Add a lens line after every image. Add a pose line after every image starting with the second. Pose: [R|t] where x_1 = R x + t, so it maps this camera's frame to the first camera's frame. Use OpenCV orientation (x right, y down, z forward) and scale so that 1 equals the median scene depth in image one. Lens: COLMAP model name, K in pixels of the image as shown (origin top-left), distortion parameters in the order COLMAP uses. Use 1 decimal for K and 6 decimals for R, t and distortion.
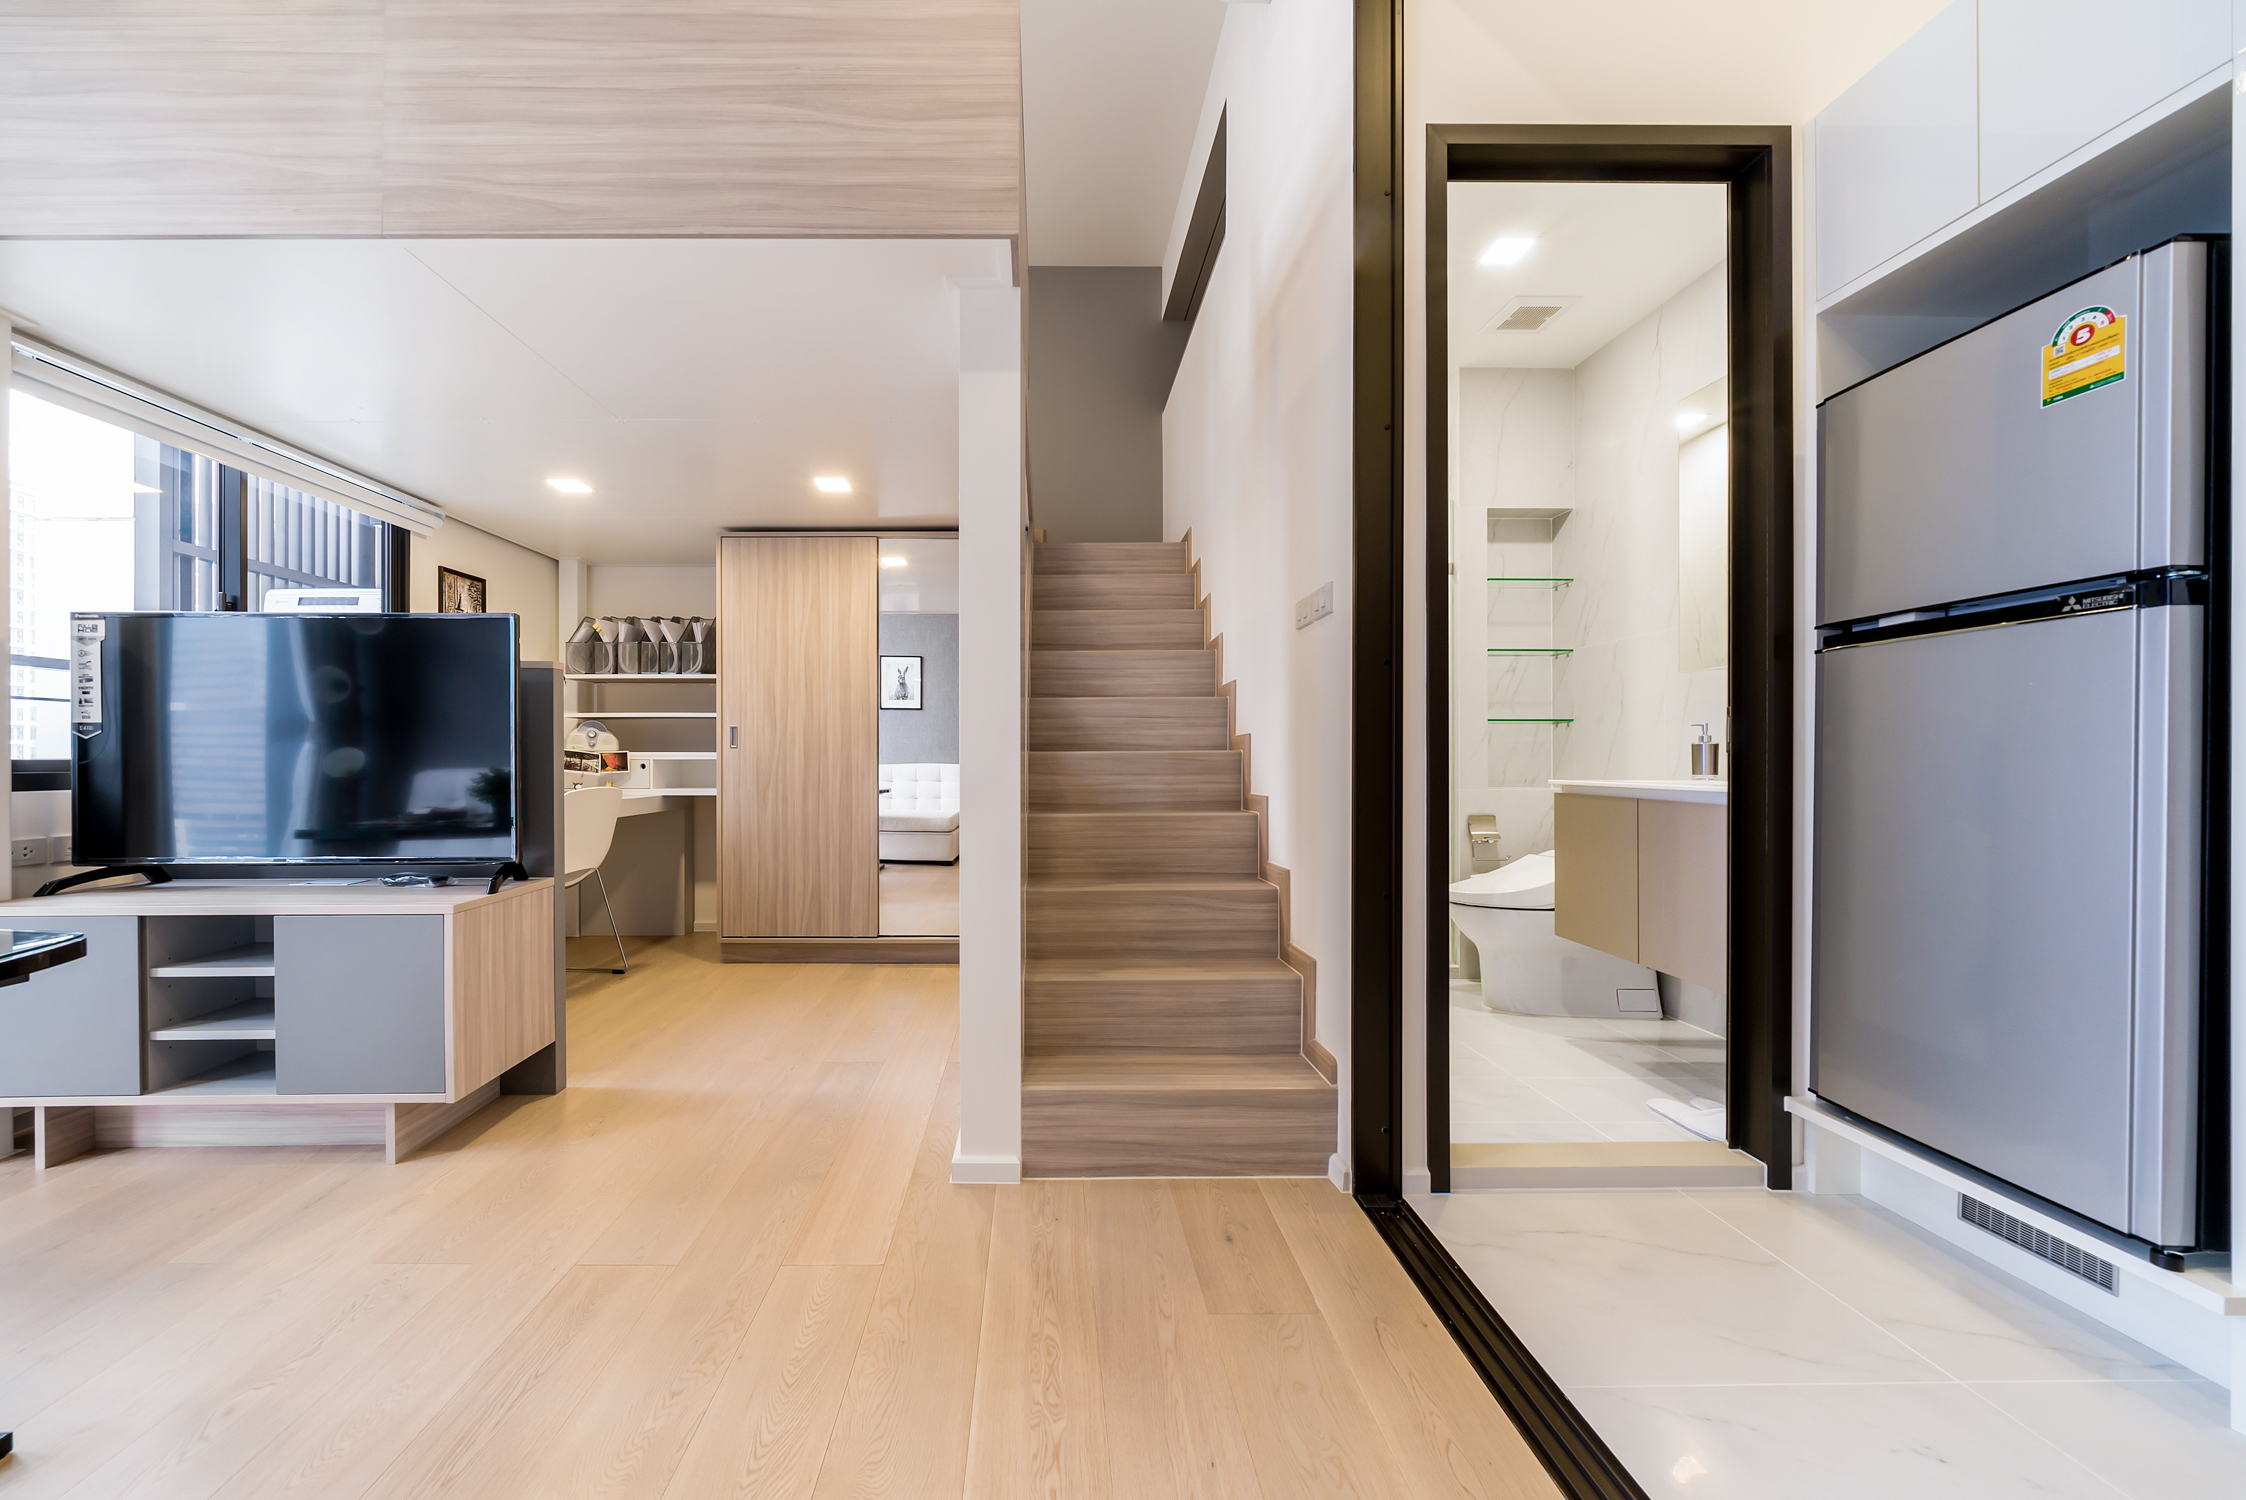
lens RADIAL K [[811.8, 0, 1058.0], [0, 811.8, 759.8], [0, 0, 1]] dist [-0.007315, -0.000082]
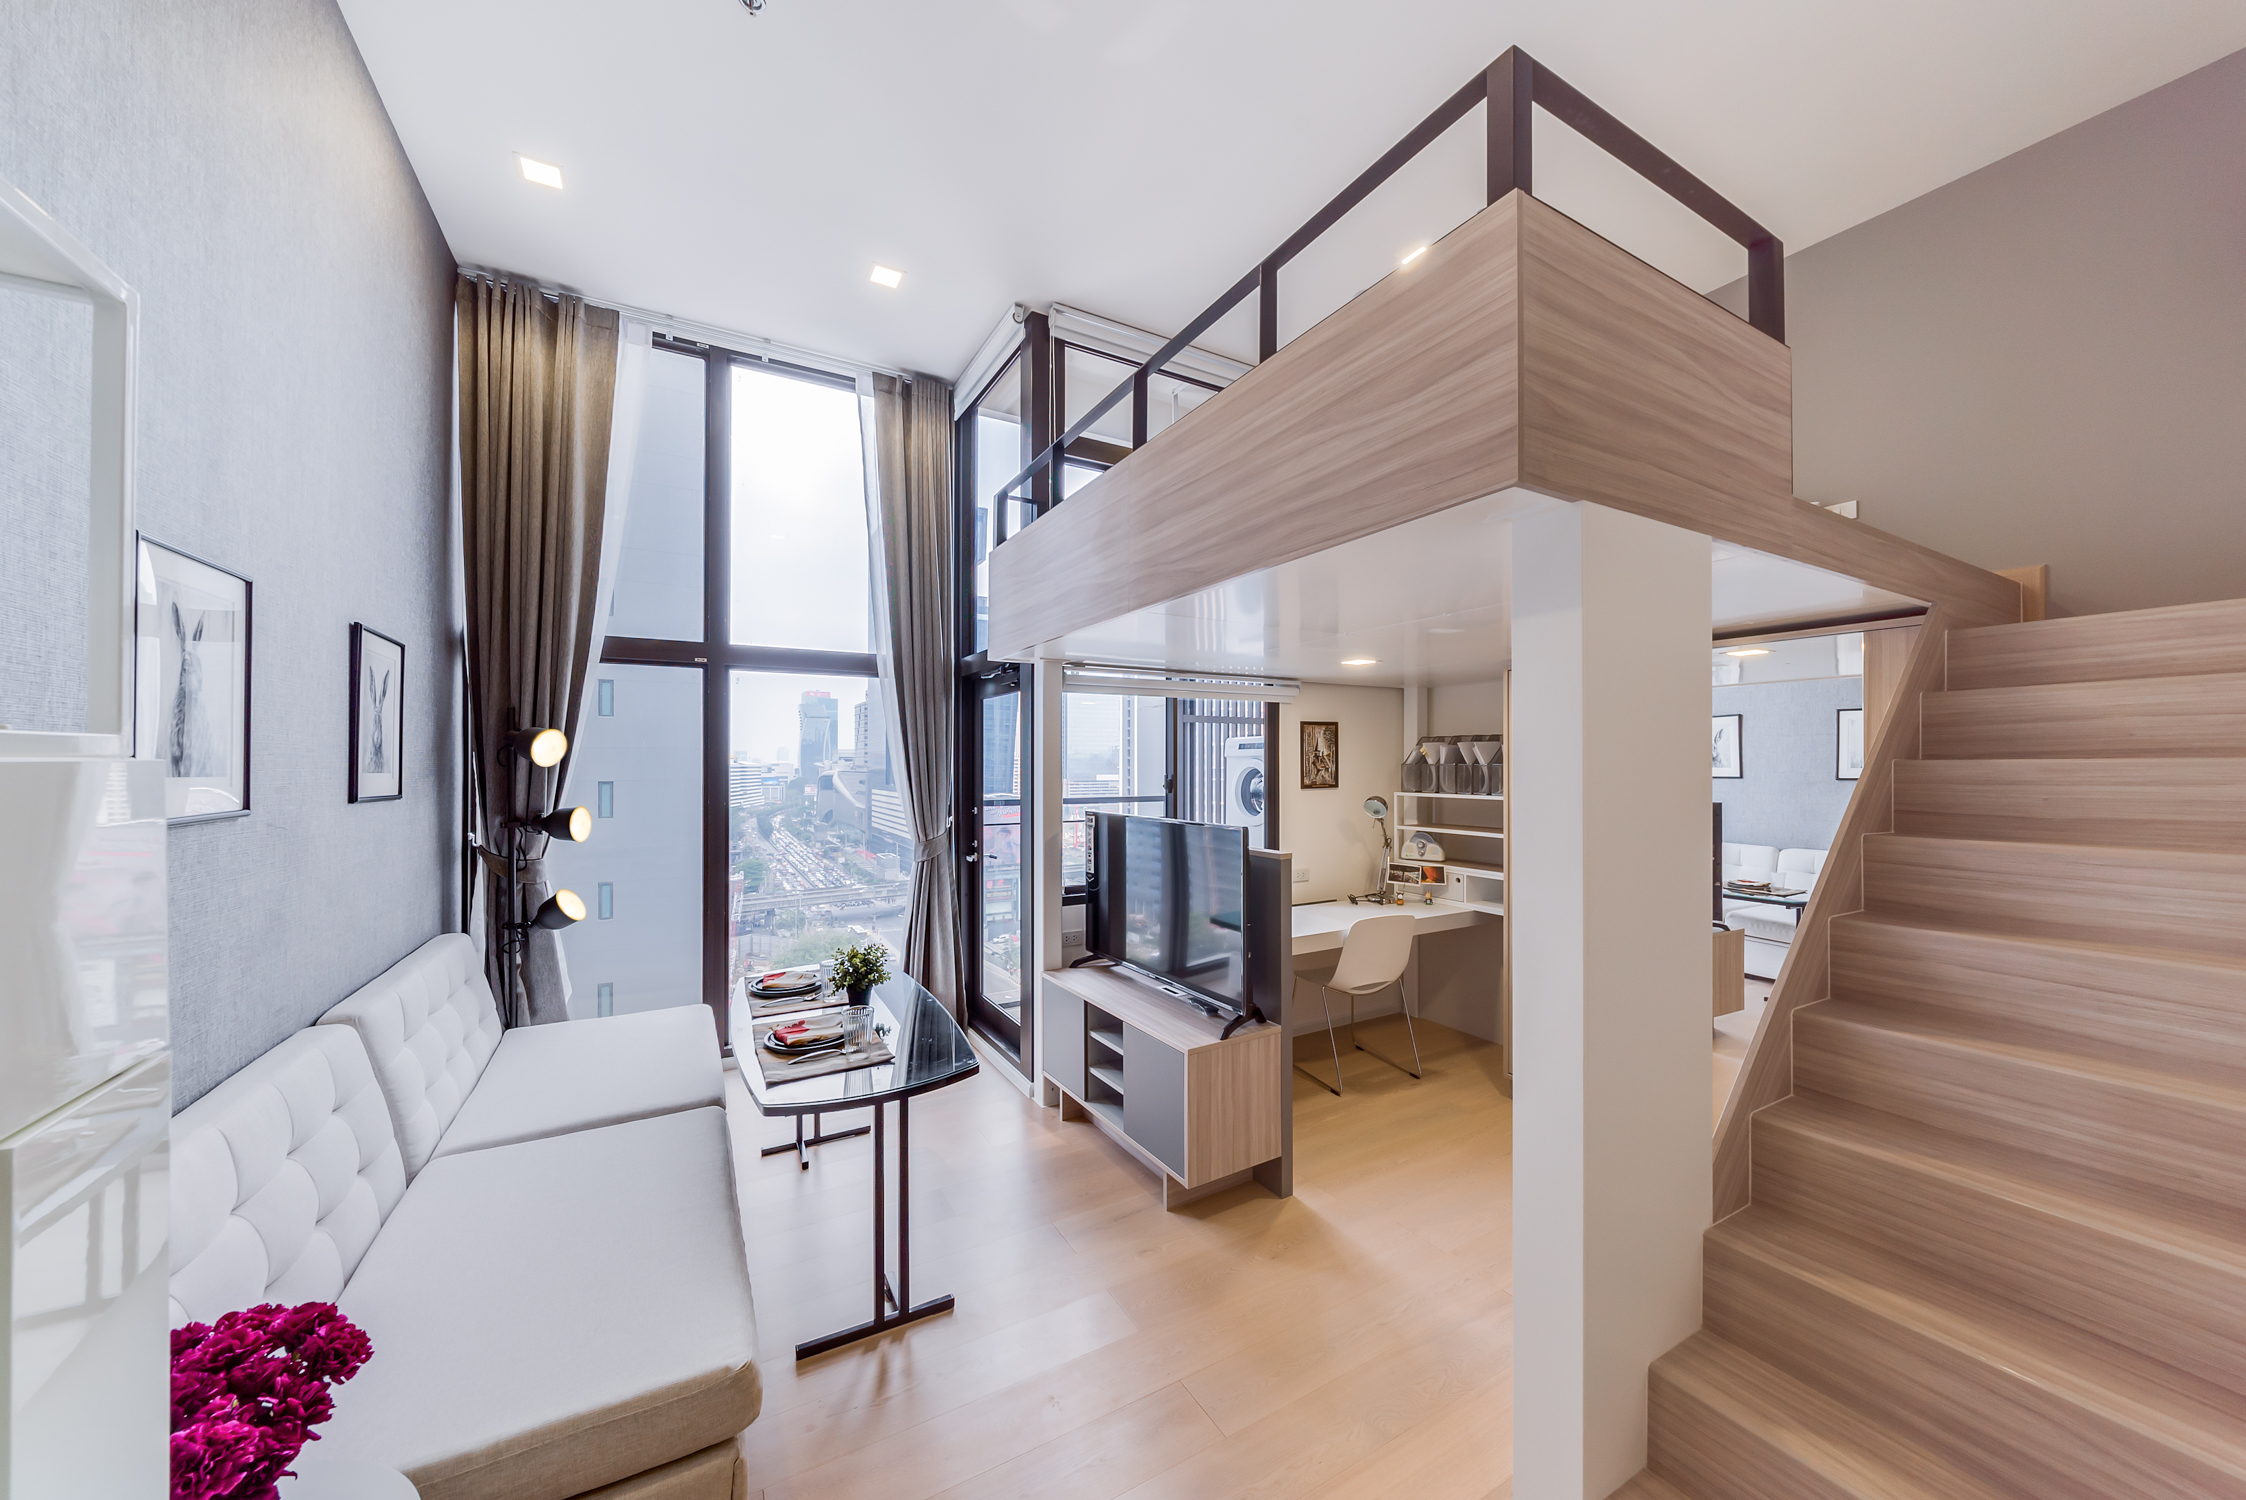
lens RADIAL K [[784.2, 0, 1121.7], [0, 784.2, 755.2], [0, 0, 1]] dist [-0.005590, 0.000049]
pose [[0.479704, -0.004812, -0.877417, 0.214846], [-0.001384, 0.999980, -0.006241, -0.174572], [0.877430, 0.004208, 0.479687, 0.128000]]
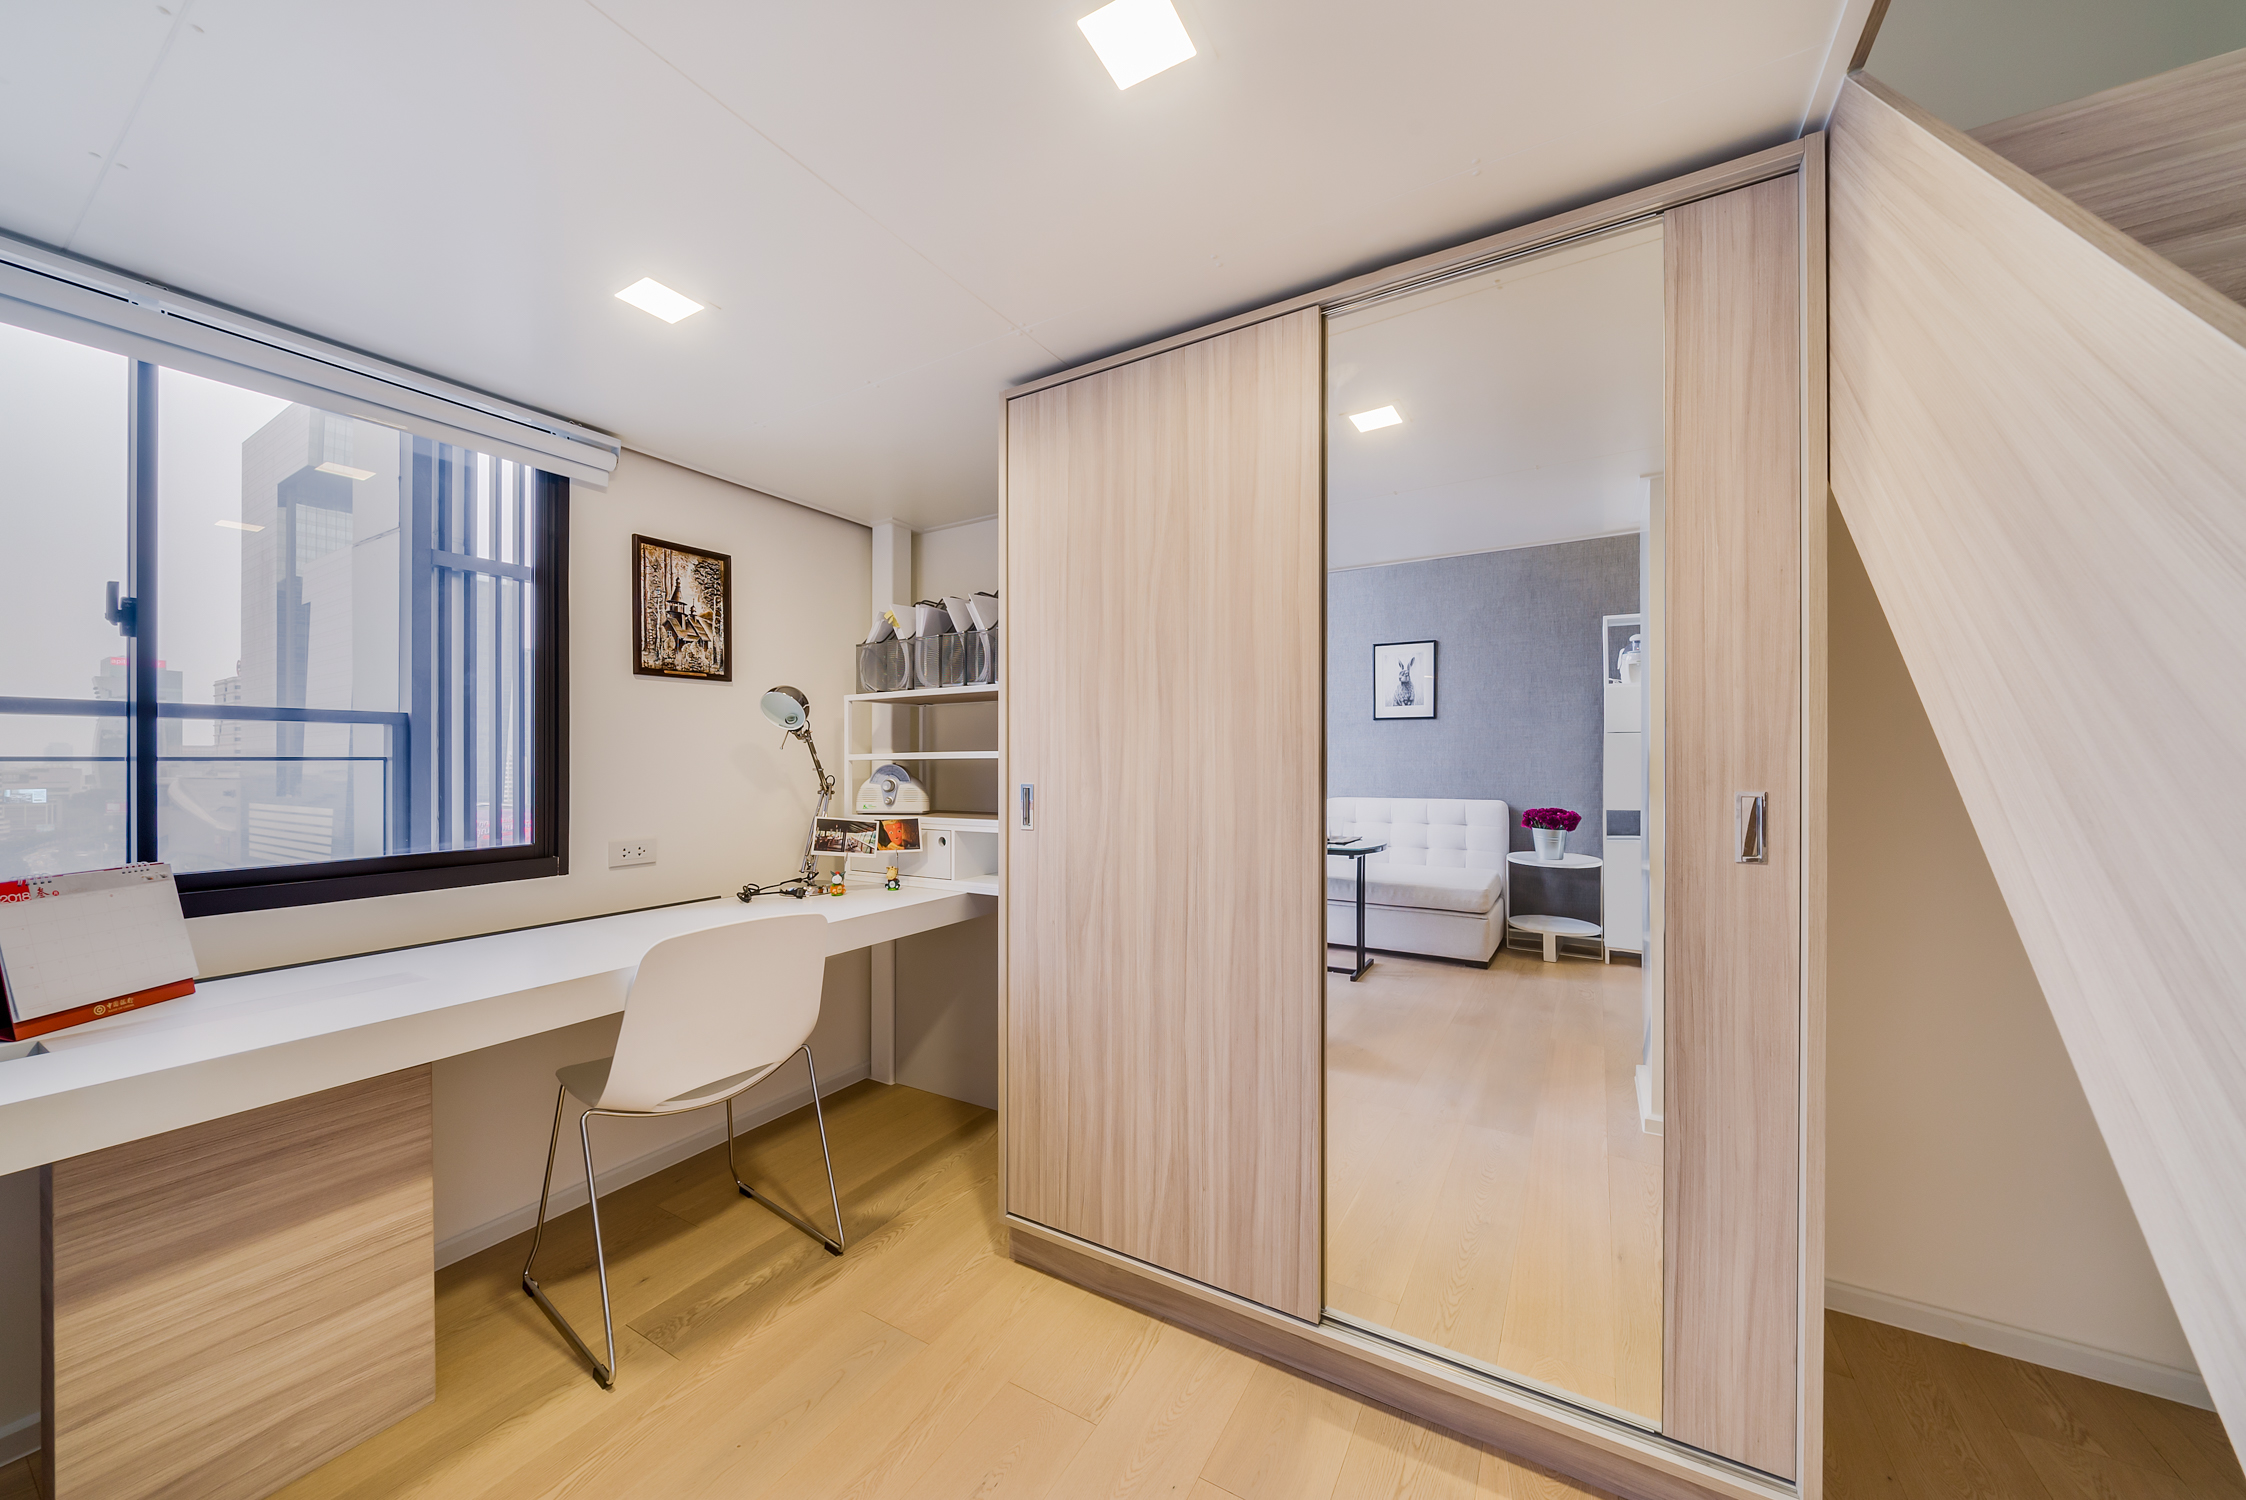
lens RADIAL K [[784.2, 0, 1128.4], [0, 784.2, 759.7], [0, 0, 1]] dist [-0.005590, 0.000049]
pose [[0.857778, -0.002770, -0.514012, -0.111181], [0.001939, 0.999996, -0.002153, -0.059238], [0.514016, 0.000850, 0.857780, 0.663972]]
